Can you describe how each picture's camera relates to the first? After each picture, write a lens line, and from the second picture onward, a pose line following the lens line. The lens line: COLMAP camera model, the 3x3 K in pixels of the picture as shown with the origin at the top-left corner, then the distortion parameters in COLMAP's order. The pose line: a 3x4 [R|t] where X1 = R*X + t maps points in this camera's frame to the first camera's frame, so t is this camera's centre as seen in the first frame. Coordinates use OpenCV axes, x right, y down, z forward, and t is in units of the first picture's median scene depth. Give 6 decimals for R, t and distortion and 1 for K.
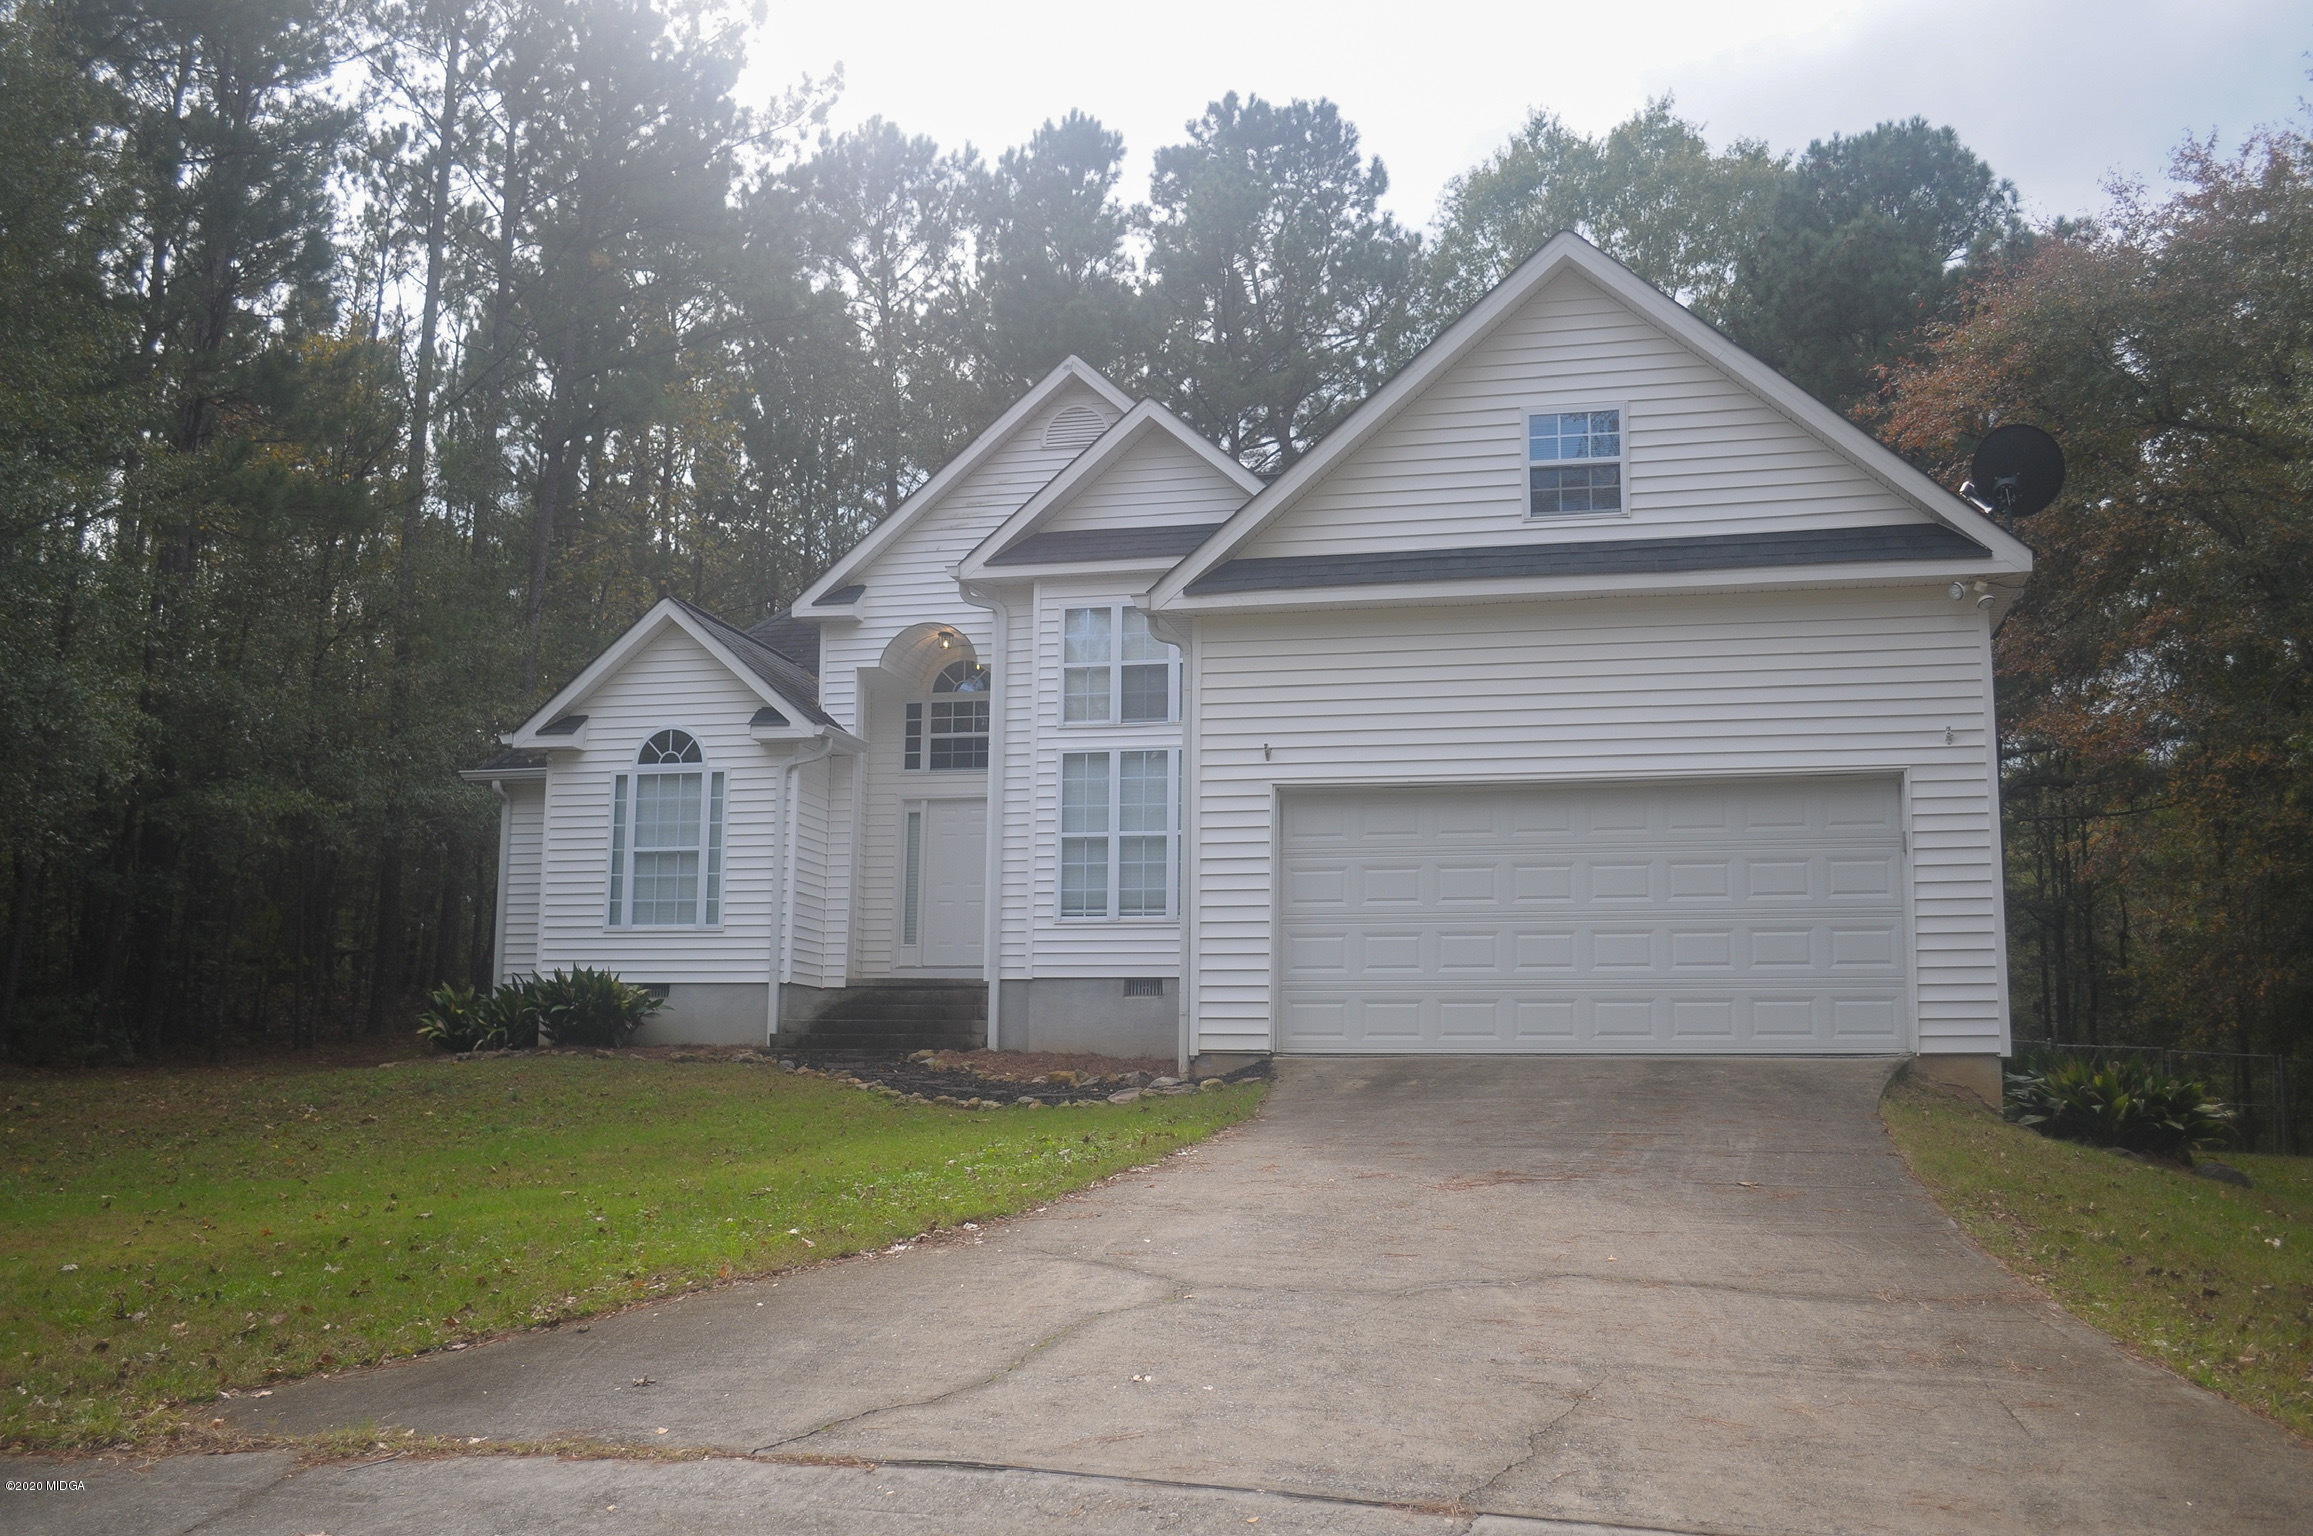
lens RADIAL K [[2034.9, 0, 1157.4], [0, 2034.9, 794.4], [0, 0, 1]] dist [-0.013256, -0.002455]
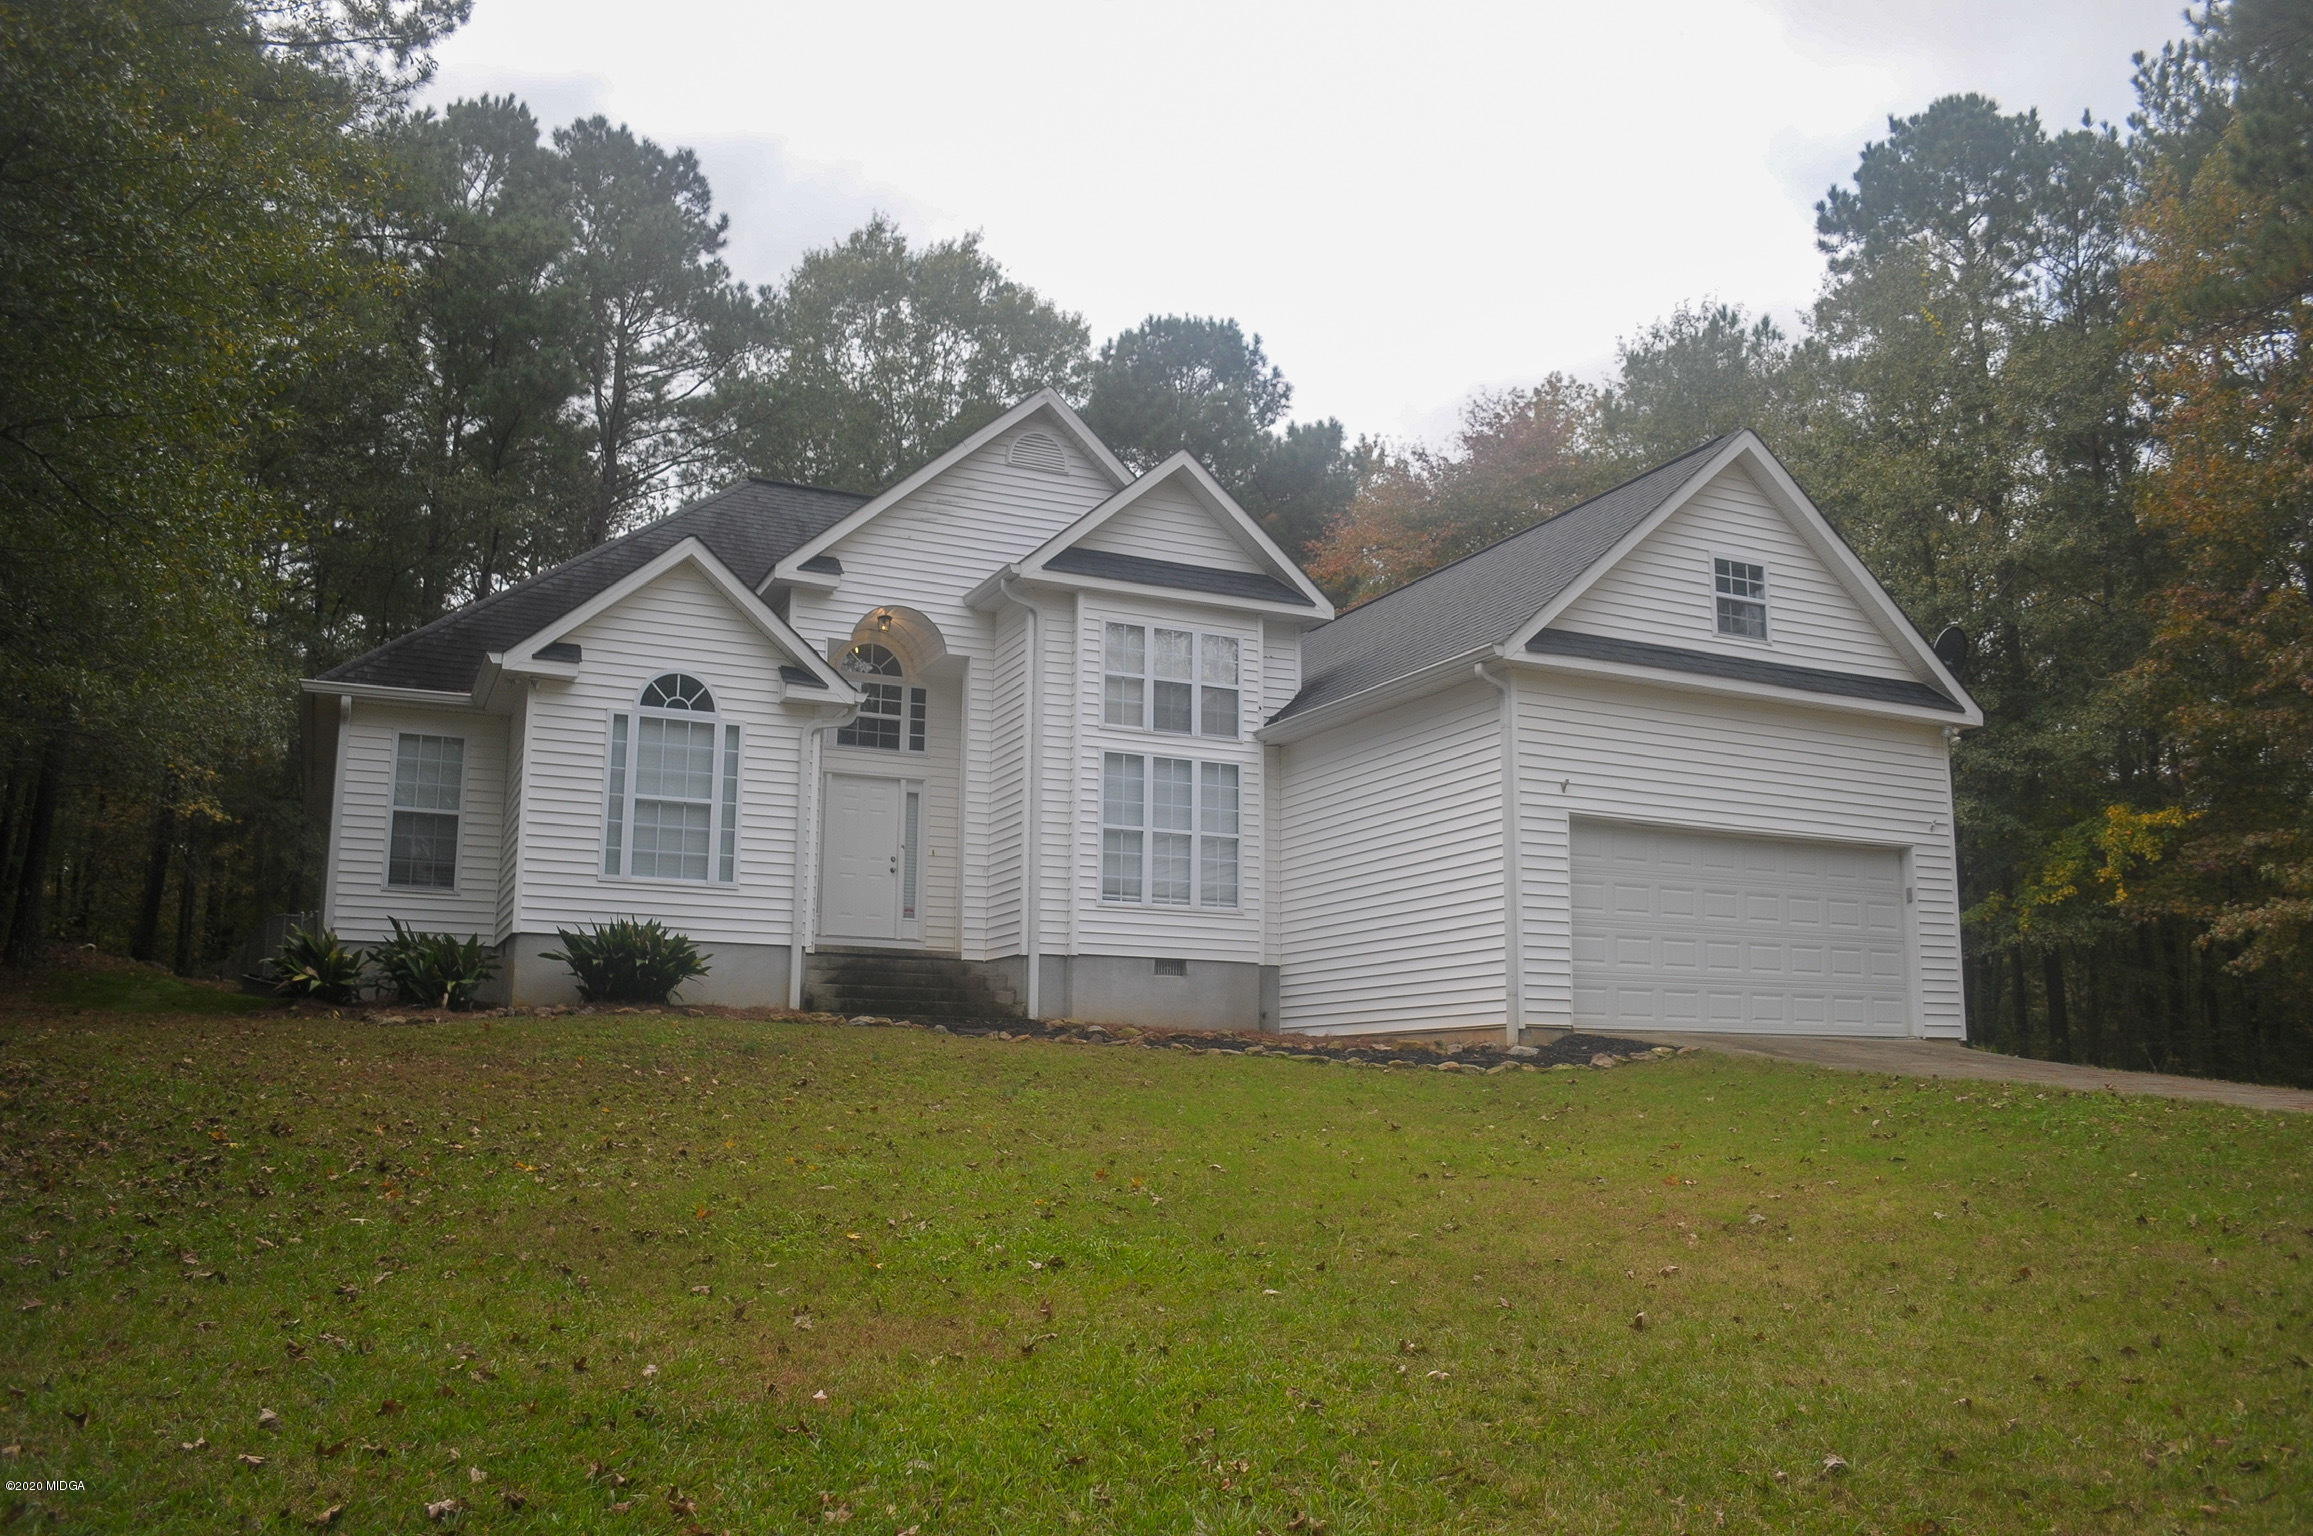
lens RADIAL K [[1797.9, 0, 1156.5], [0, 1797.9, 768.0], [0, 0, 1]] dist [-0.037280, -0.002843]
pose [[0.787309, 0.110696, 0.606540, -0.591636], [-0.095765, 0.993767, -0.057061, 0.040026], [-0.609076, -0.013161, 0.793003, 0.204948]]
